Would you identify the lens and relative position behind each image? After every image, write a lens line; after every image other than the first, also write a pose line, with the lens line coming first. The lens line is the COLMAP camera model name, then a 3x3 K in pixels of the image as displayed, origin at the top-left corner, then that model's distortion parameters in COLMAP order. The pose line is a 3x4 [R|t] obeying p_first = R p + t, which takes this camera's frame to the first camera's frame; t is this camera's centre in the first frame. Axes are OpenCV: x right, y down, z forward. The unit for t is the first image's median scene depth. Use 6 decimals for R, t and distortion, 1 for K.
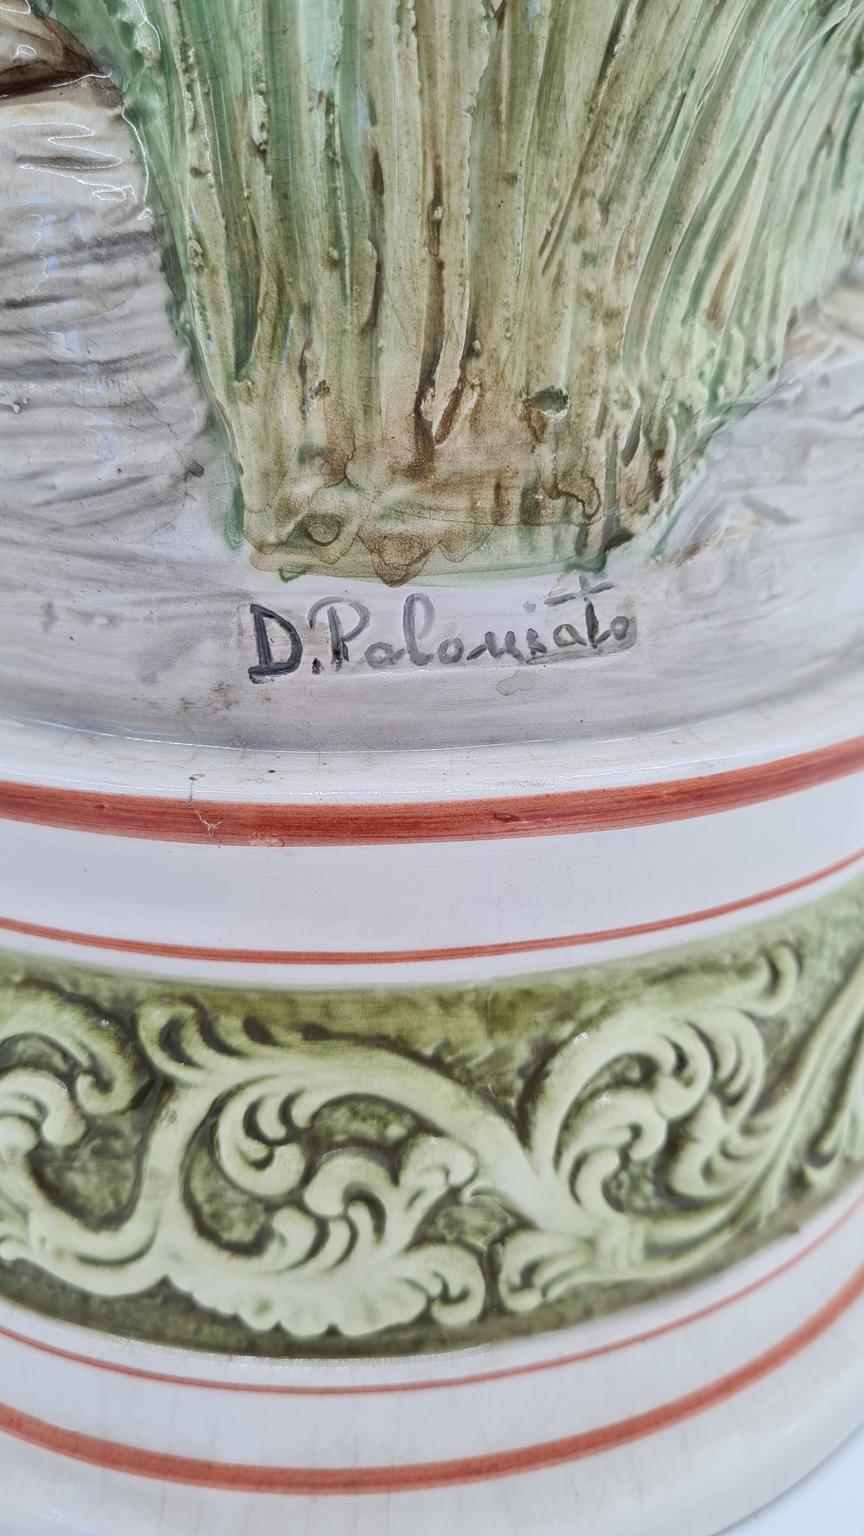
lens RADIAL K [[1191.4, 0, 438.0], [0, 1191.4, 767.7], [0, 0, 1]] dist [-0.010288, -0.009473]
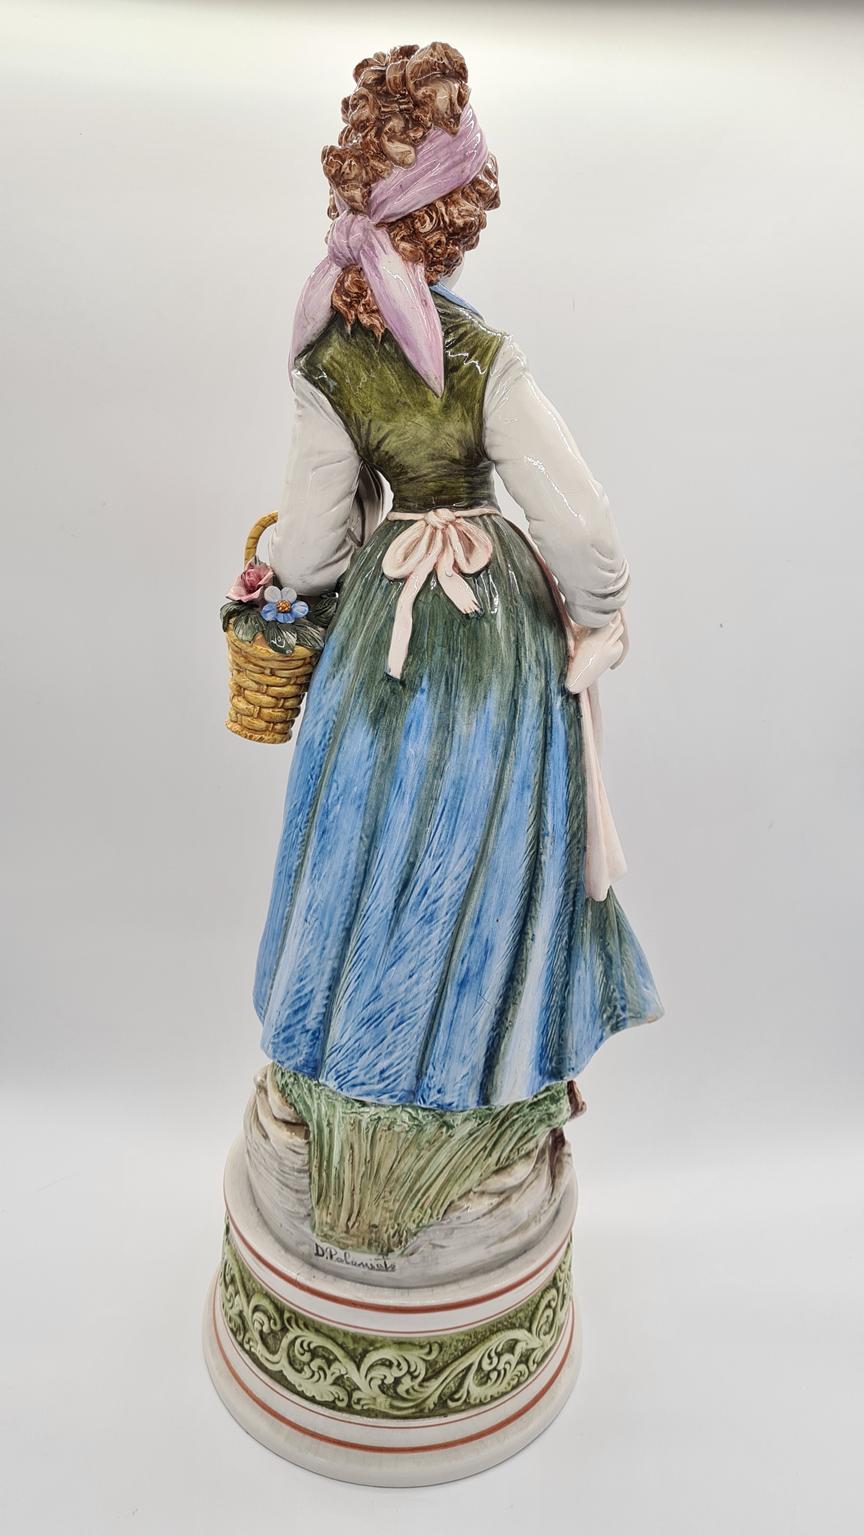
lens RADIAL K [[1191.4, 0, 438.0], [0, 1191.4, 767.7], [0, 0, 1]] dist [-0.010288, -0.009473]
pose [[0.916261, 0.177444, -0.359136, 1.507520], [-0.188735, 0.982021, 0.003685, -1.913961], [0.353333, 0.064405, 0.933278, -3.075578]]
